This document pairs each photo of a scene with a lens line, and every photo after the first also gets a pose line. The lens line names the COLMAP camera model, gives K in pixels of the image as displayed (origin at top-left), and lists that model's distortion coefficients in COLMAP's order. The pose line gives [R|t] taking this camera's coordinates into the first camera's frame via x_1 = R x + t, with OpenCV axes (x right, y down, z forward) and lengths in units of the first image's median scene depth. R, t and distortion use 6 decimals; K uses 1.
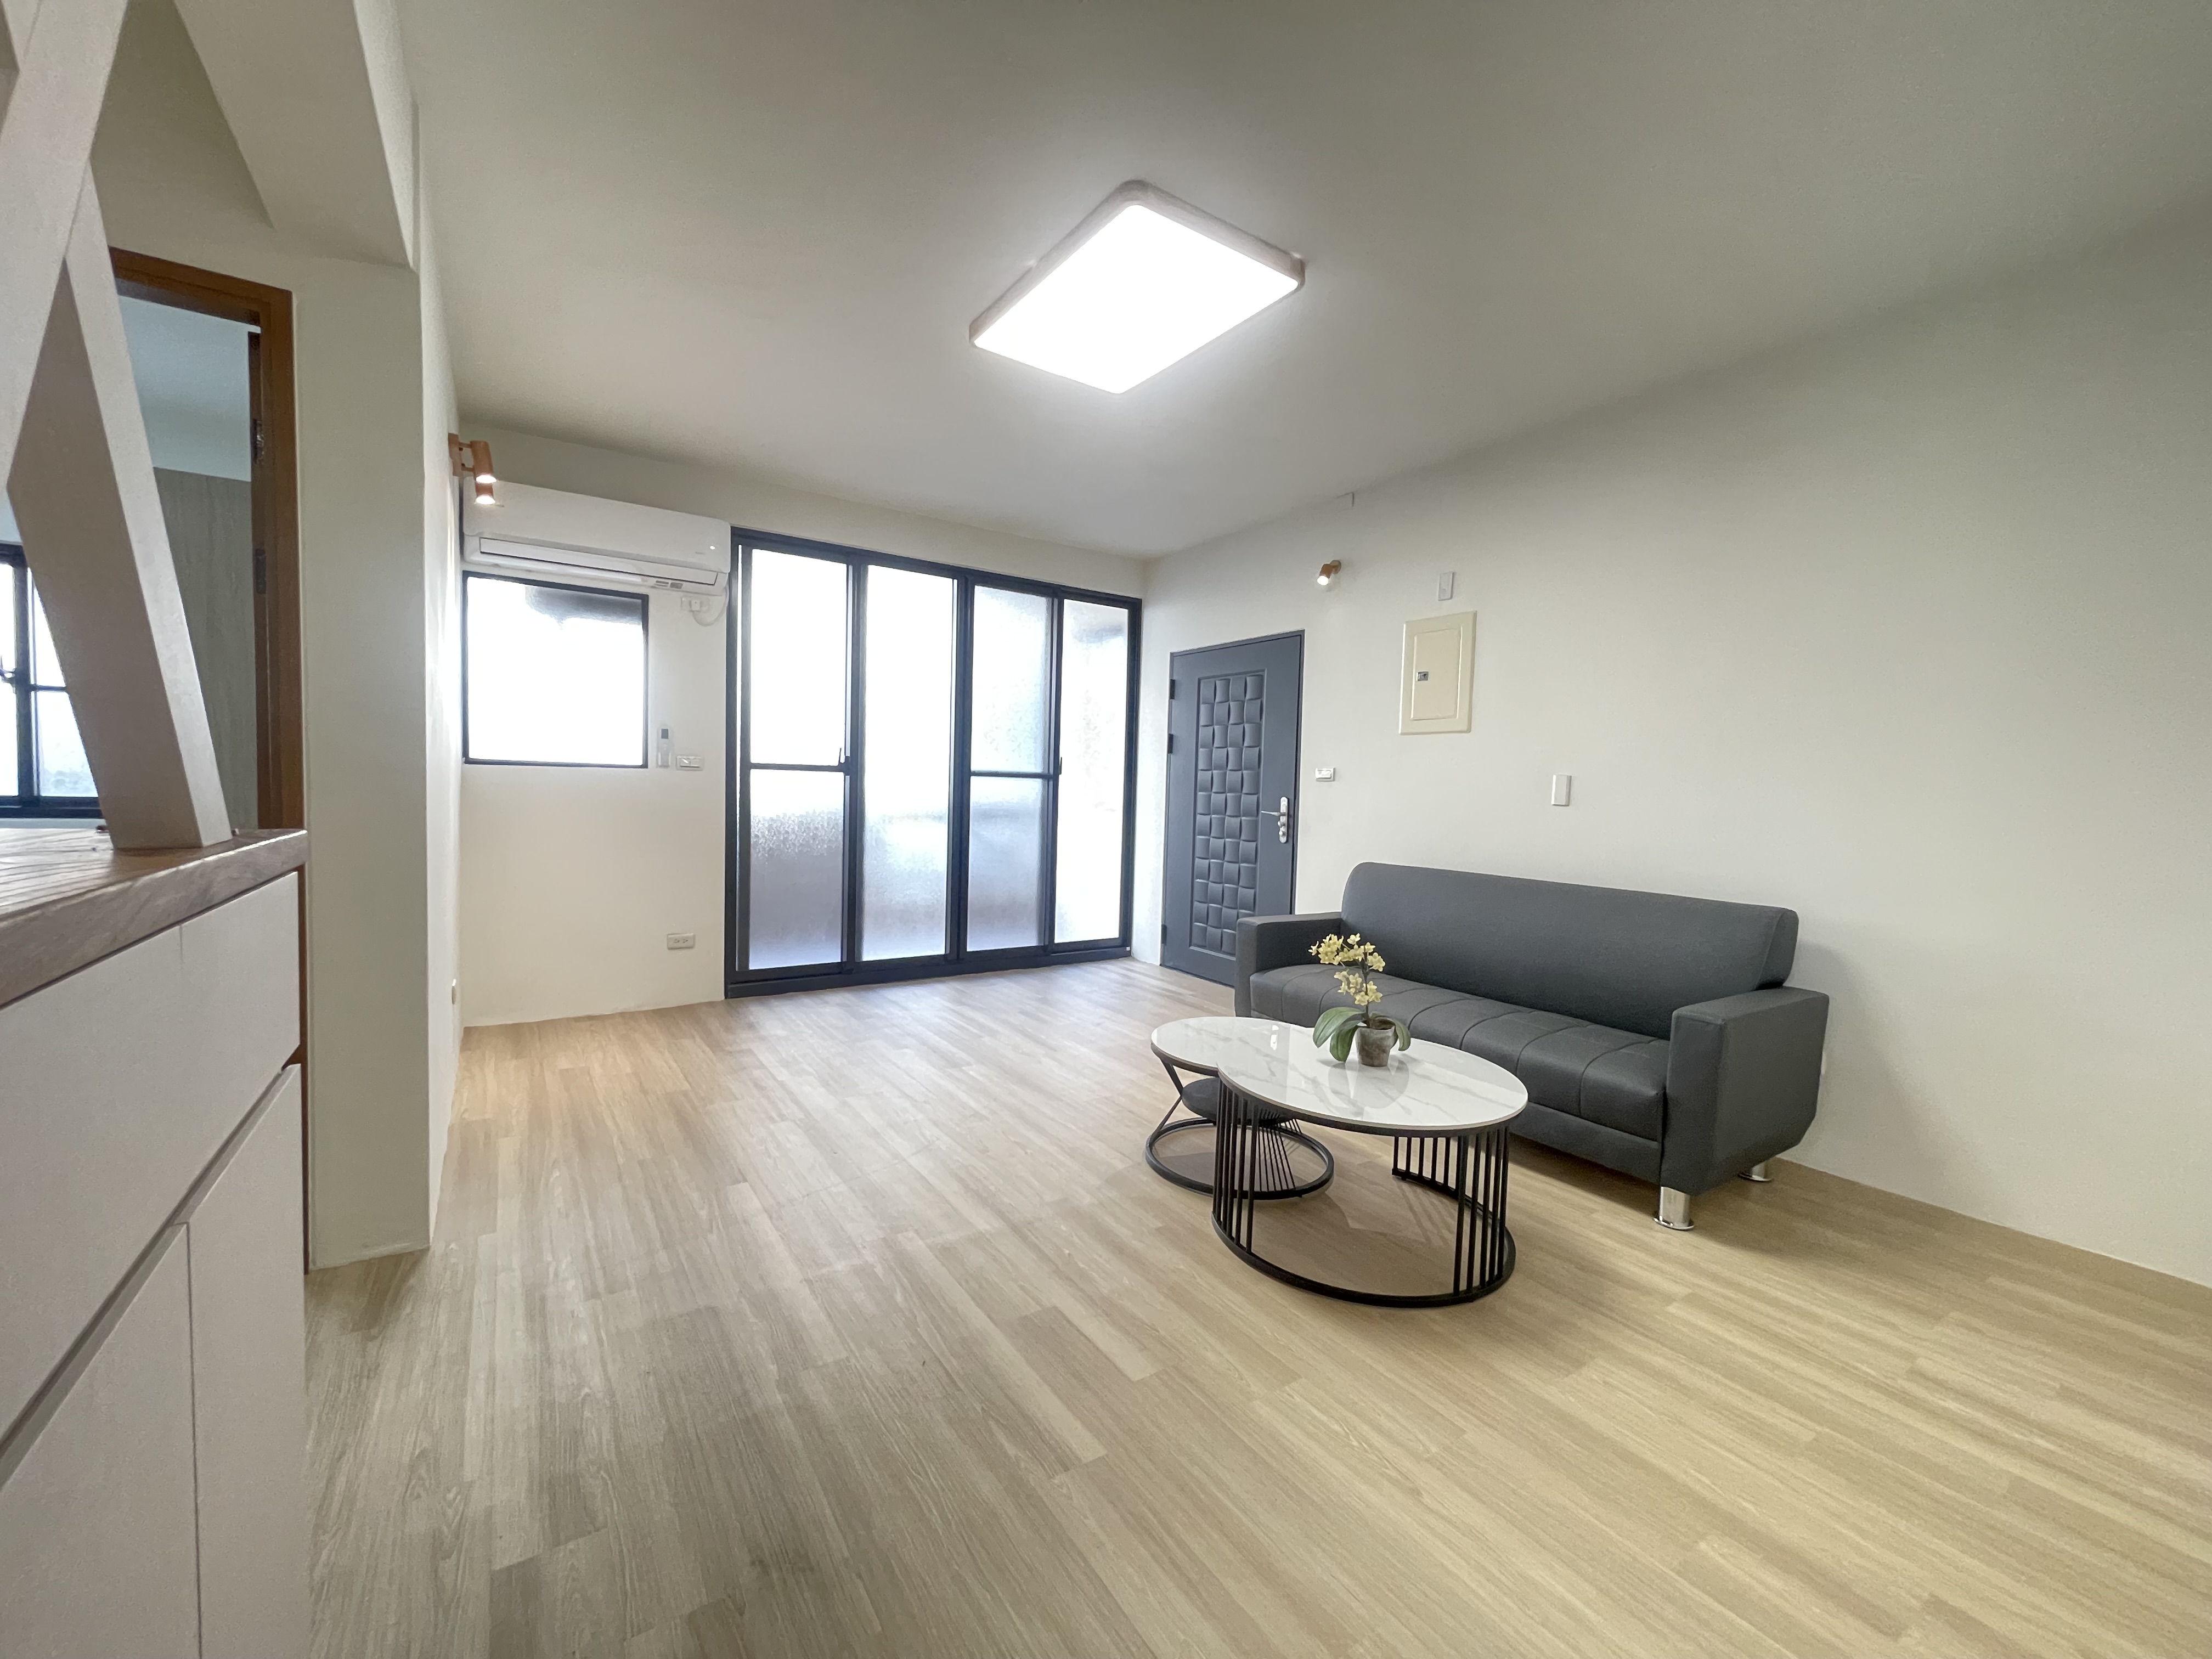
lens RADIAL K [[893.1, 0, 1096.7], [0, 893.1, 834.8], [0, 0, 1]] dist [0.000996, 0.000111]
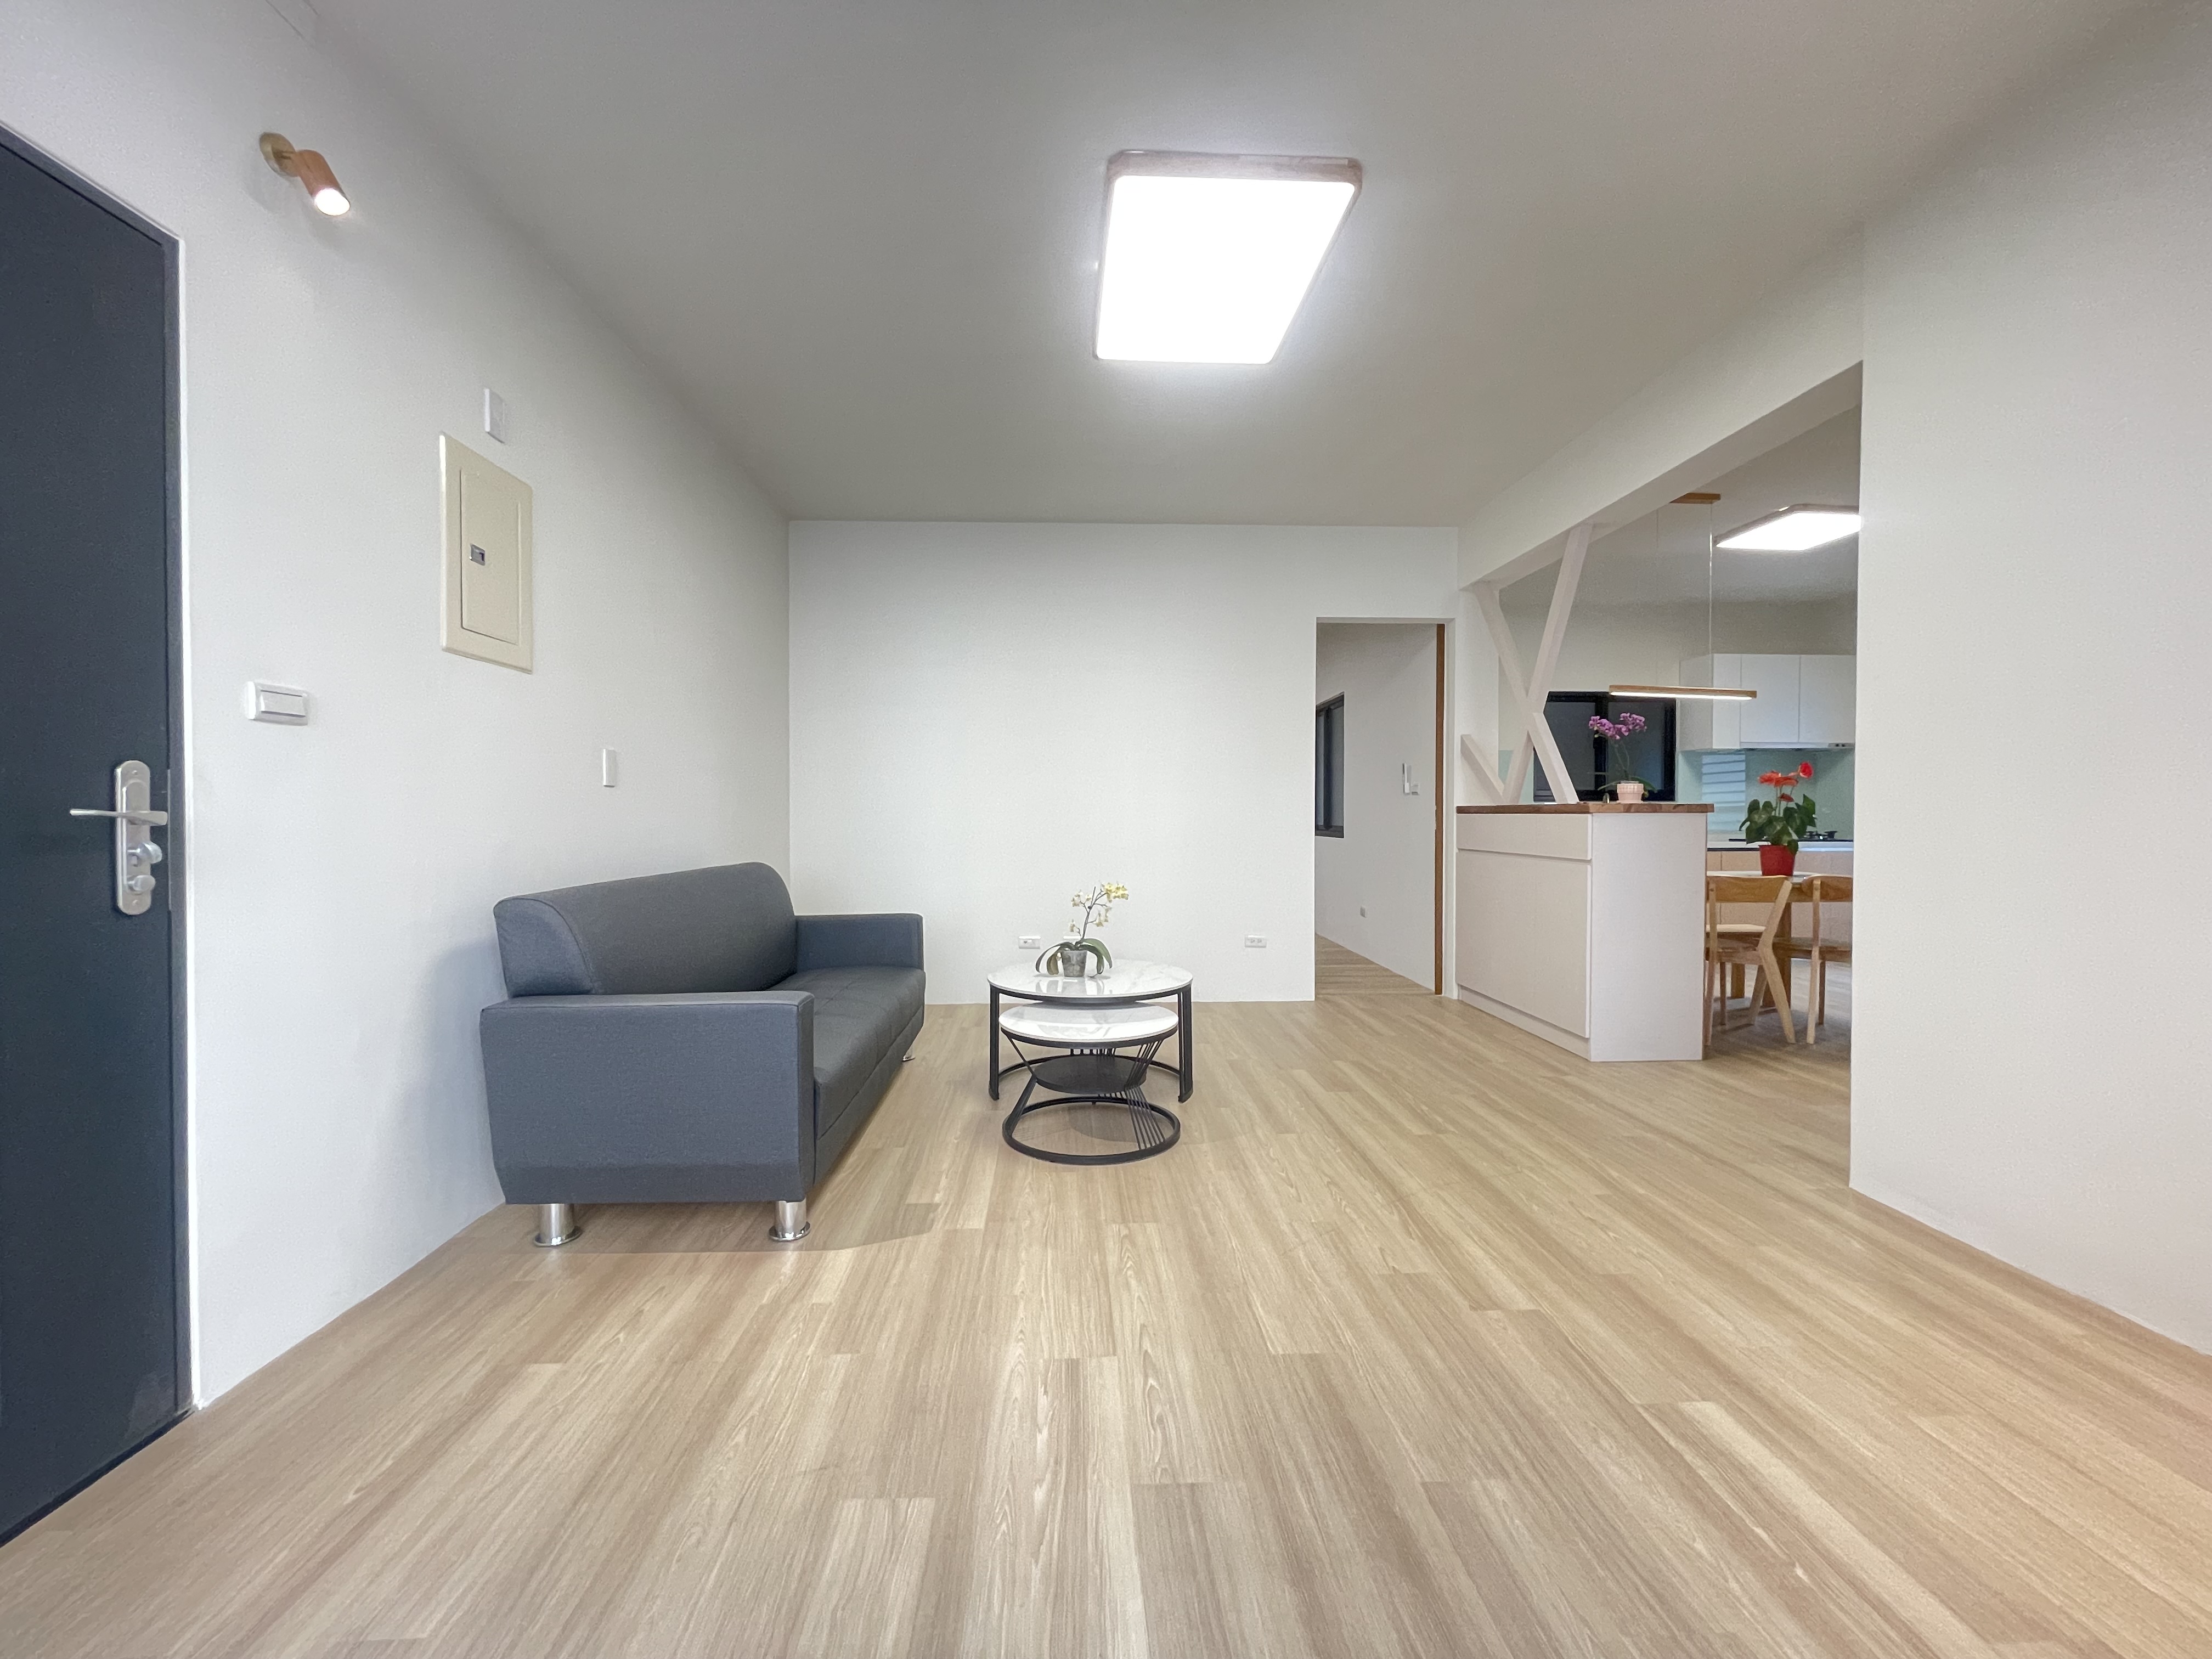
lens RADIAL K [[893.1, 0, 1102.6], [0, 893.1, 826.0], [0, 0, 1]] dist [0.000996, 0.000111]
pose [[-0.859699, -0.032125, 0.509790, -0.270364], [0.004878, 0.997459, 0.071082, -0.049770], [-0.510778, 0.063596, -0.857357, 1.348734]]
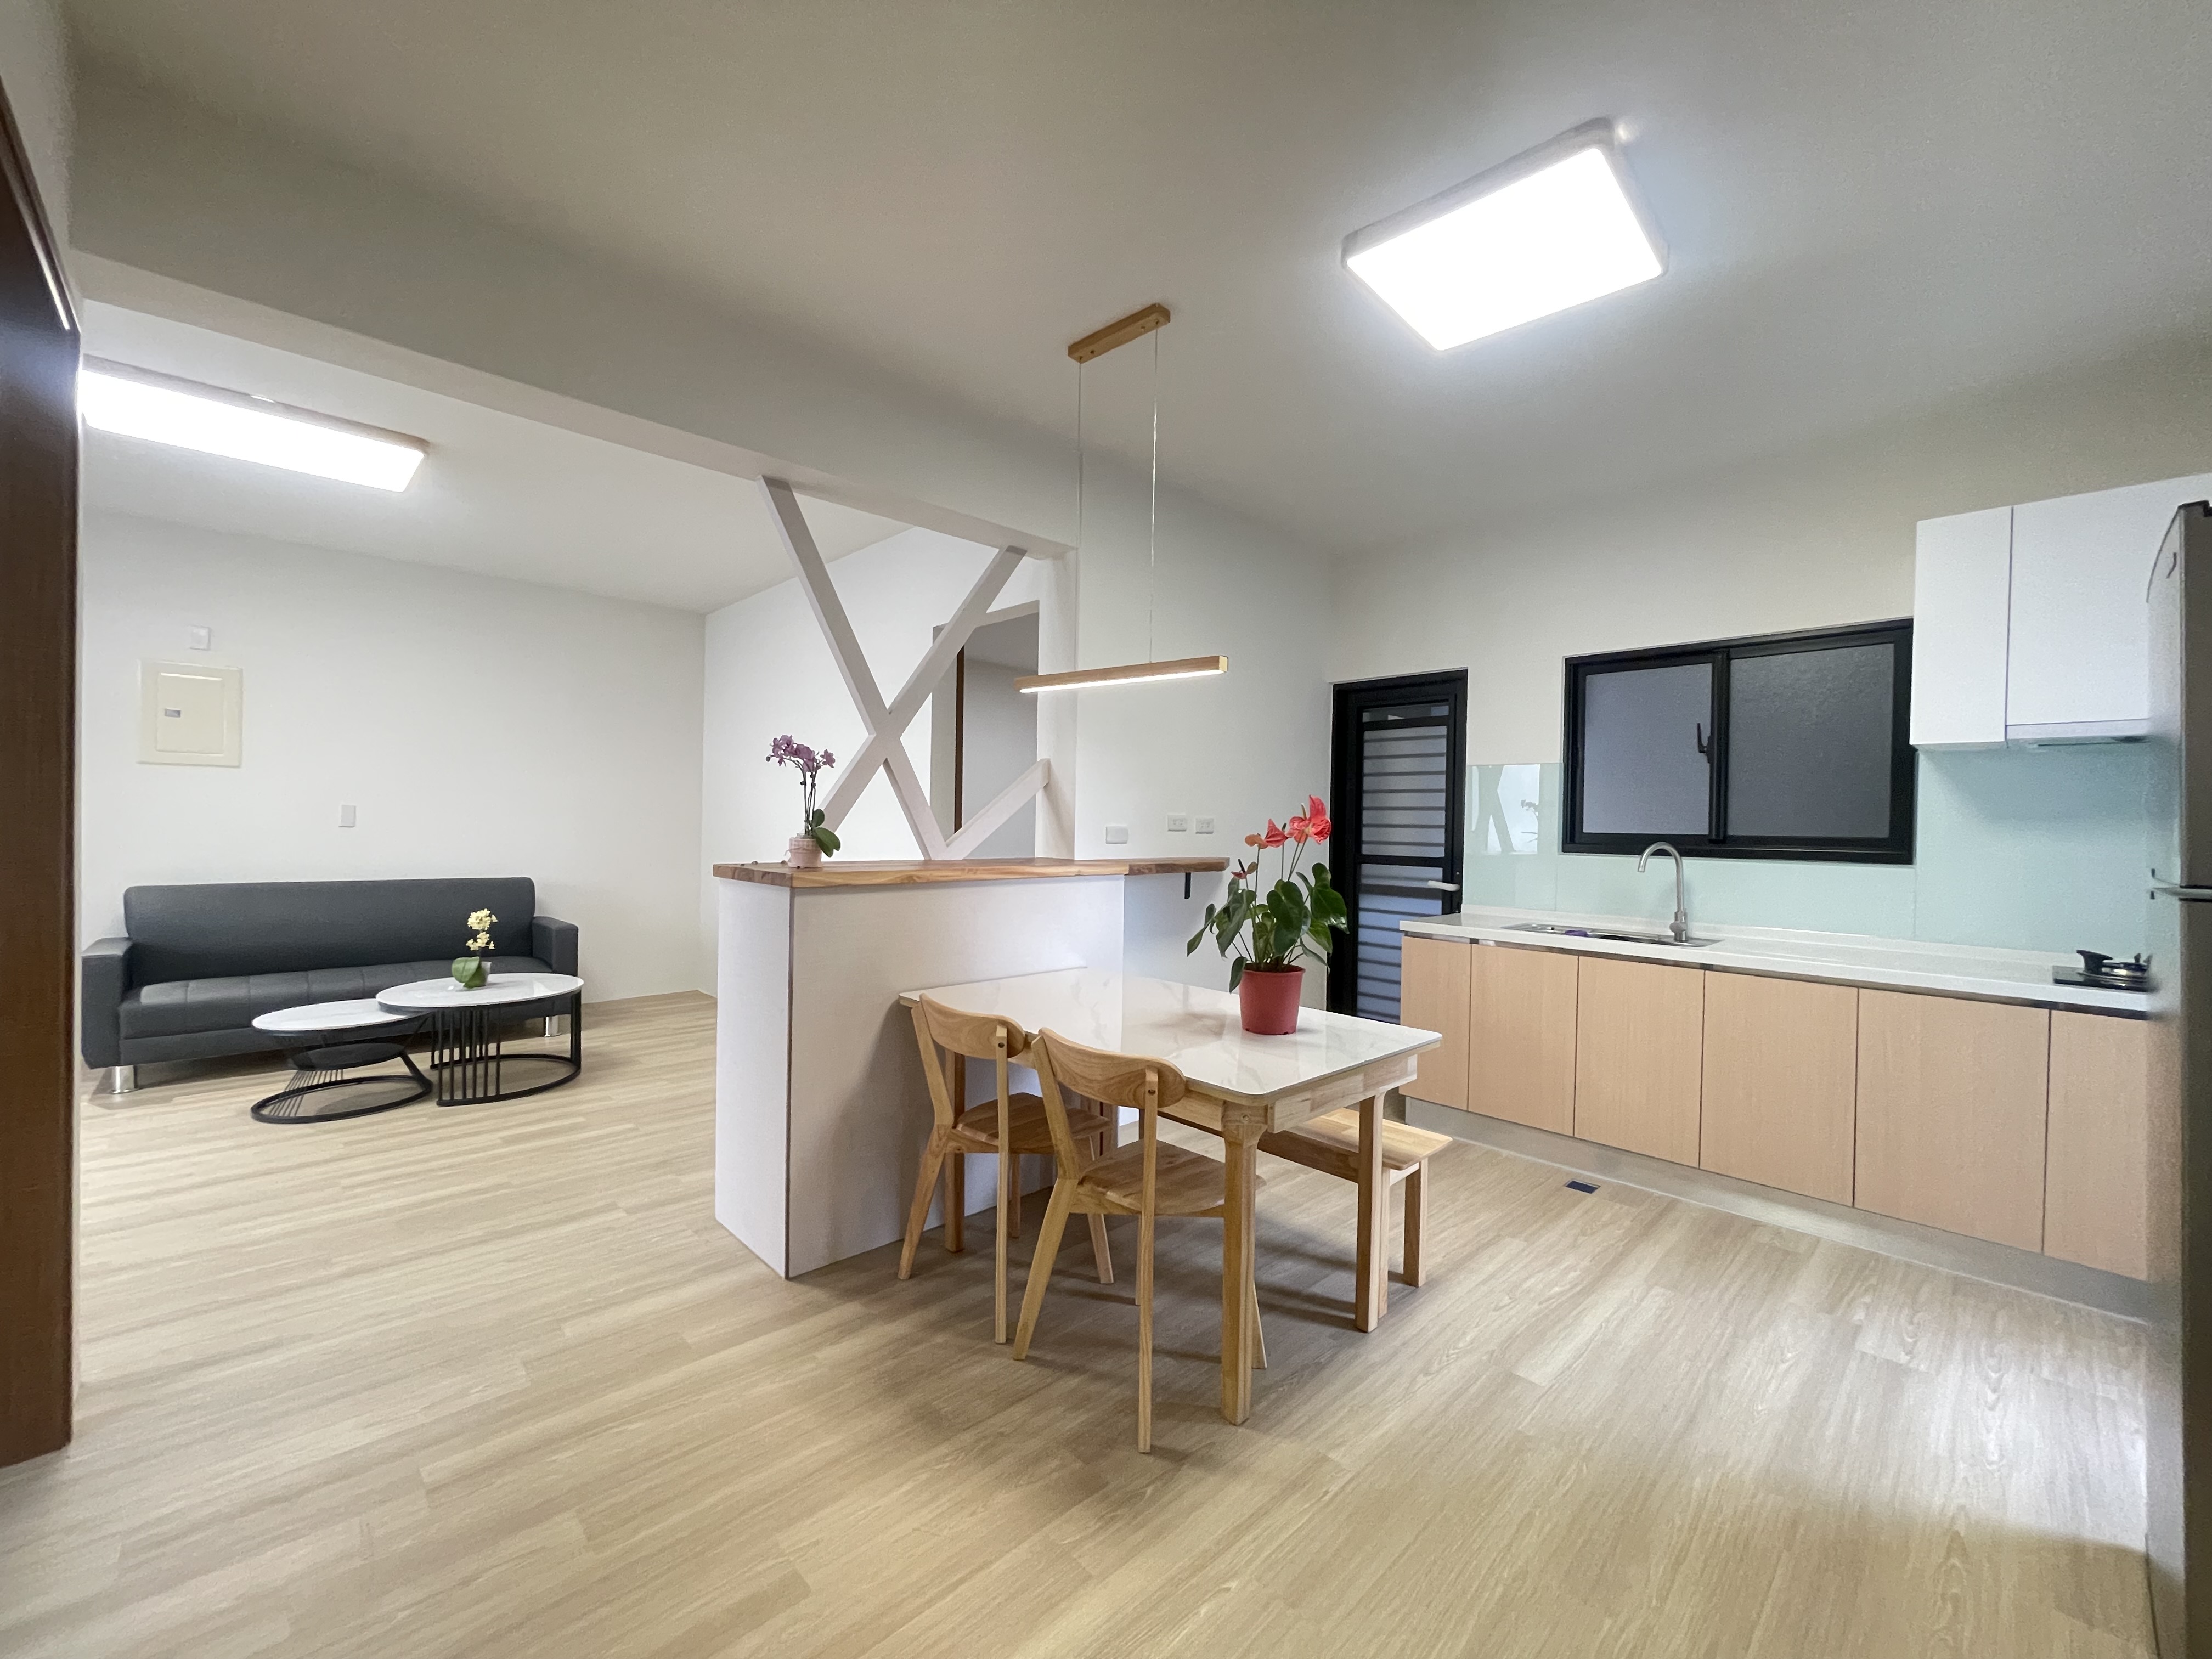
lens RADIAL K [[893.1, 0, 1094.1], [0, 893.1, 829.9], [0, 0, 1]] dist [0.000996, 0.000111]
pose [[-0.180994, -0.035785, 0.982833, -0.974701], [0.027710, 0.998756, 0.041467, -0.050267], [-0.983094, 0.034739, -0.179777, 0.087914]]
